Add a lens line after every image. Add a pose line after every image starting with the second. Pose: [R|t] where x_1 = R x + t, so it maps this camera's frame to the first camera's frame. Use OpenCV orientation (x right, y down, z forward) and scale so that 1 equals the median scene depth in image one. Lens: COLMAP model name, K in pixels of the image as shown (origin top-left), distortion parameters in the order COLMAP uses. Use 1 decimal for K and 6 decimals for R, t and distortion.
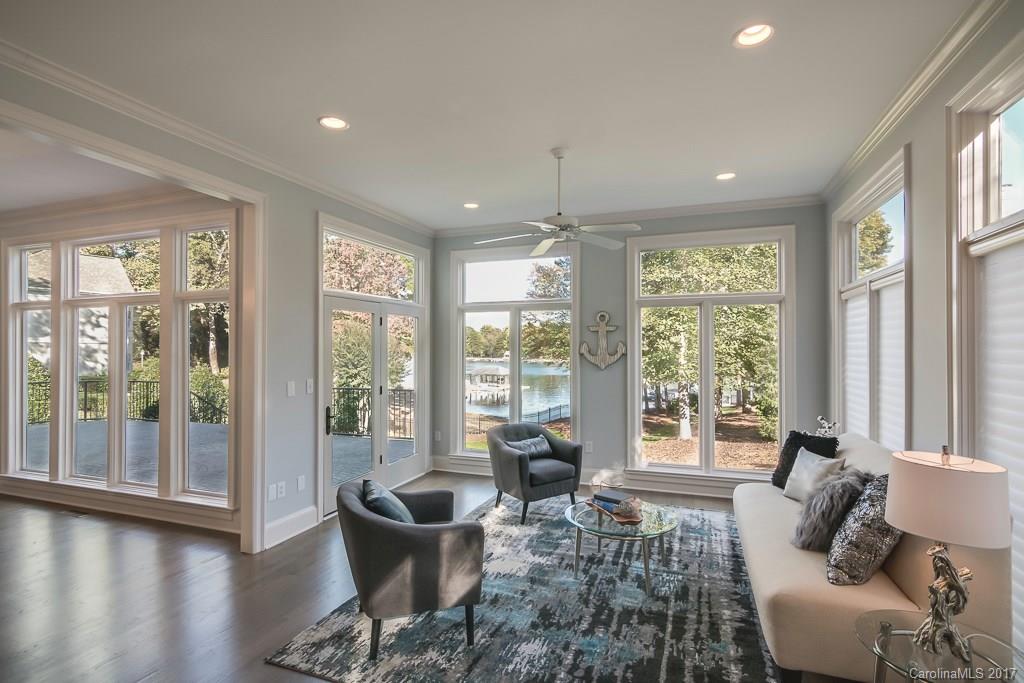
lens RADIAL K [[508.2, 0, 510.4], [0, 508.2, 336.9], [0, 0, 1]] dist [-0.003919, 0.001263]
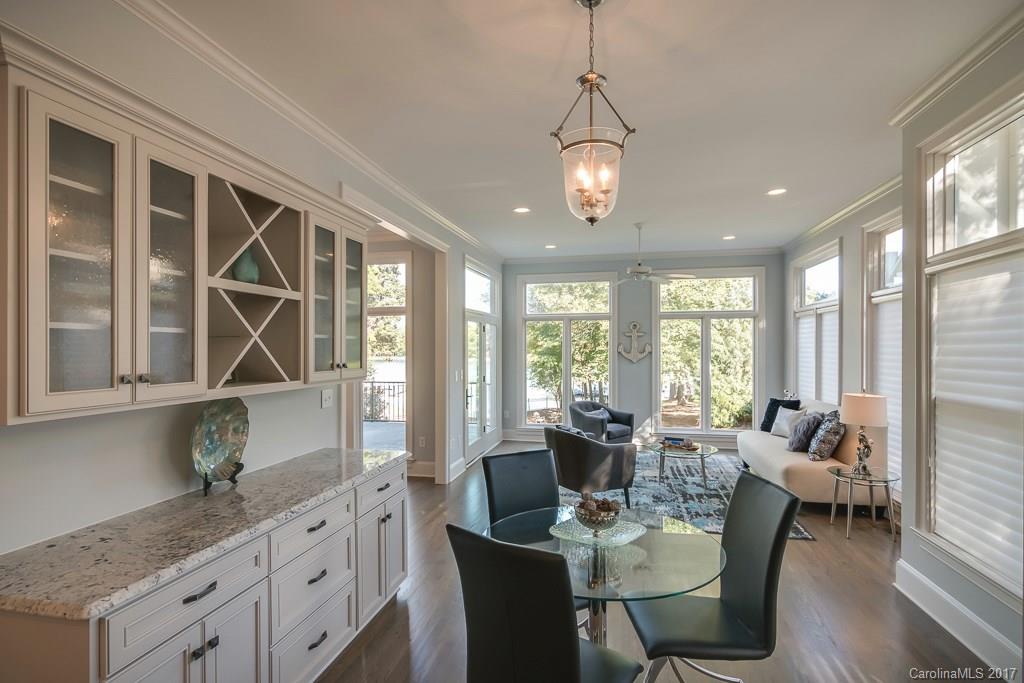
lens RADIAL K [[513.5, 0, 512.0], [0, 513.5, 341.5], [0, 0, 1]] dist [-0.001919, -0.000860]
pose [[0.990452, -0.000178, 0.137858, -0.633844], [-0.001439, 0.999931, 0.011629, -0.021396], [-0.137850, -0.011717, 0.990384, -0.660342]]
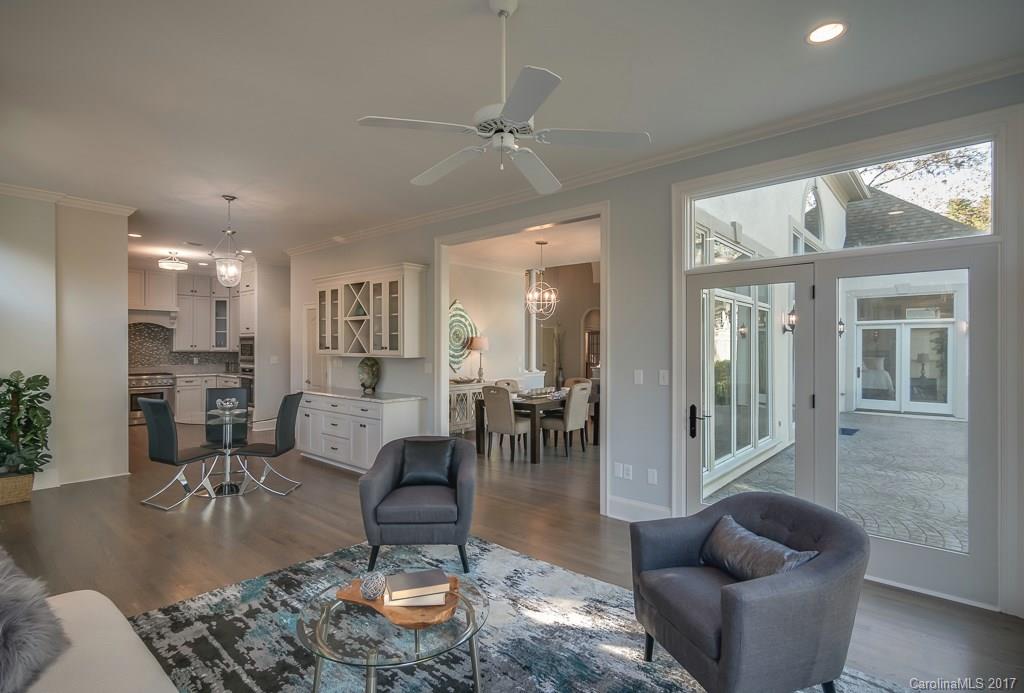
lens RADIAL K [[498.9, 0, 512.0], [0, 498.9, 346.5], [0, 0, 1]] dist [0.000227, 0.000009]
pose [[-0.349668, -0.000101, -0.936874, 0.802637], [0.014210, 0.999884, -0.005411, 0.046438], [0.936766, -0.015205, -0.349626, 1.482291]]
